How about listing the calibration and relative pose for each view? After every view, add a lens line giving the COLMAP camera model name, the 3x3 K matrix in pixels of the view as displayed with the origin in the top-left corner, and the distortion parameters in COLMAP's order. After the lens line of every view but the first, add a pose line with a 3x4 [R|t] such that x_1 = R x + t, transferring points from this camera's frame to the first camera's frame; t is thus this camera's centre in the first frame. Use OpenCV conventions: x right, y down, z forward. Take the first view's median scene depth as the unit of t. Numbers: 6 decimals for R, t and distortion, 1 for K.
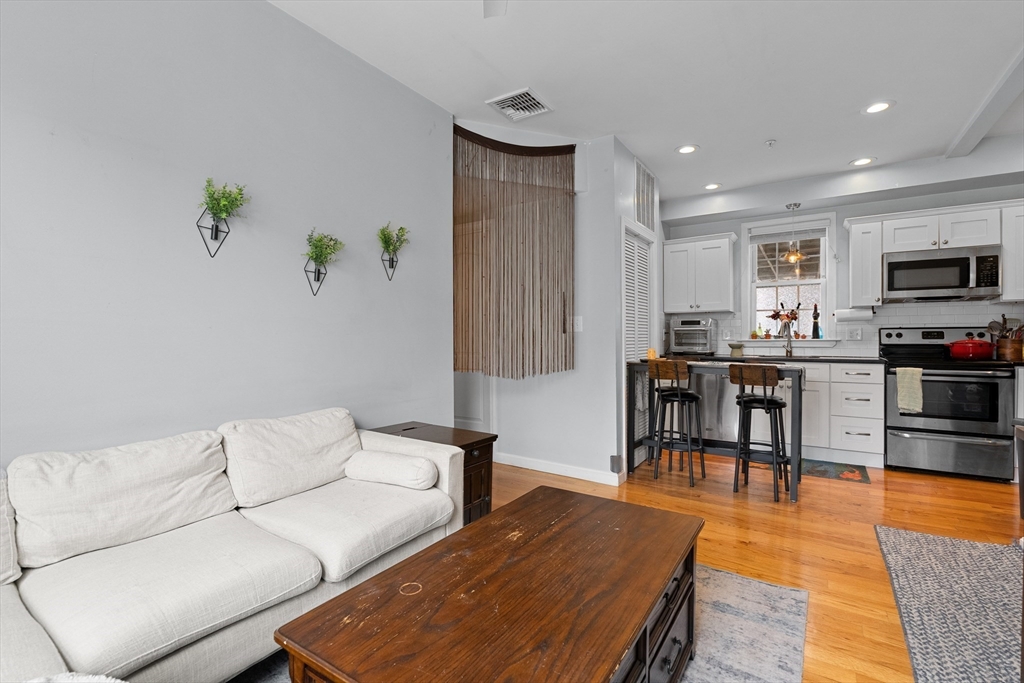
lens RADIAL K [[464.7, 0, 512.7], [0, 464.7, 339.3], [0, 0, 1]] dist [-0.001363, -0.000174]
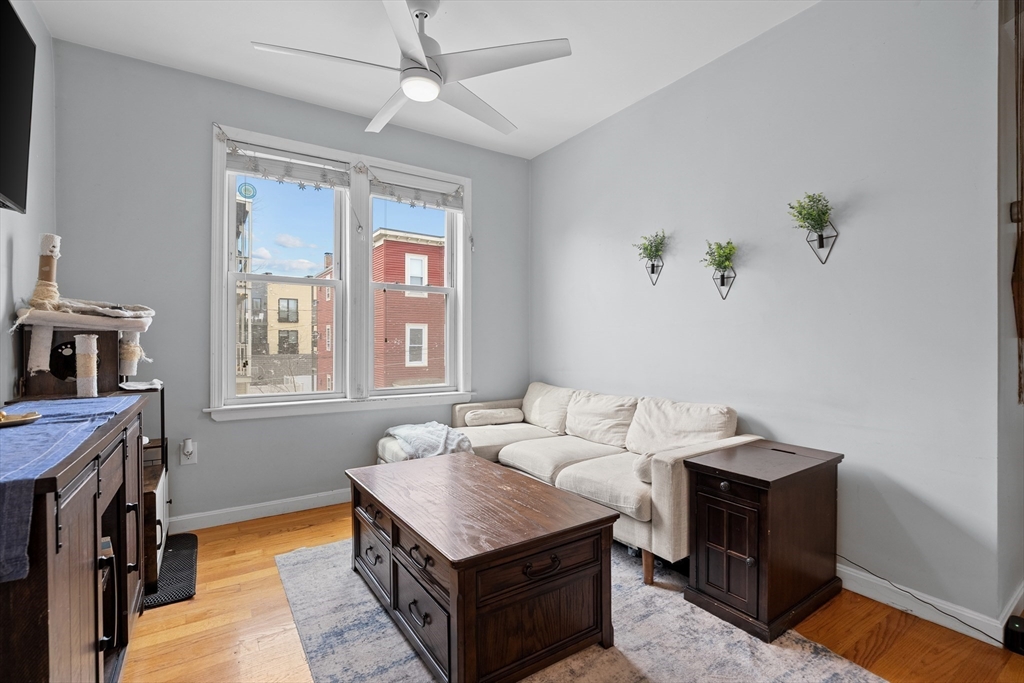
lens RADIAL K [[474.0, 0, 514.4], [0, 474.0, 343.2], [0, 0, 1]] dist [-0.001370, 0.000303]
pose [[-0.390730, 0.004386, -0.920495, 0.858967], [-0.003899, 0.999972, 0.006420, 0.002726], [0.920497, 0.006098, -0.390702, 1.081584]]
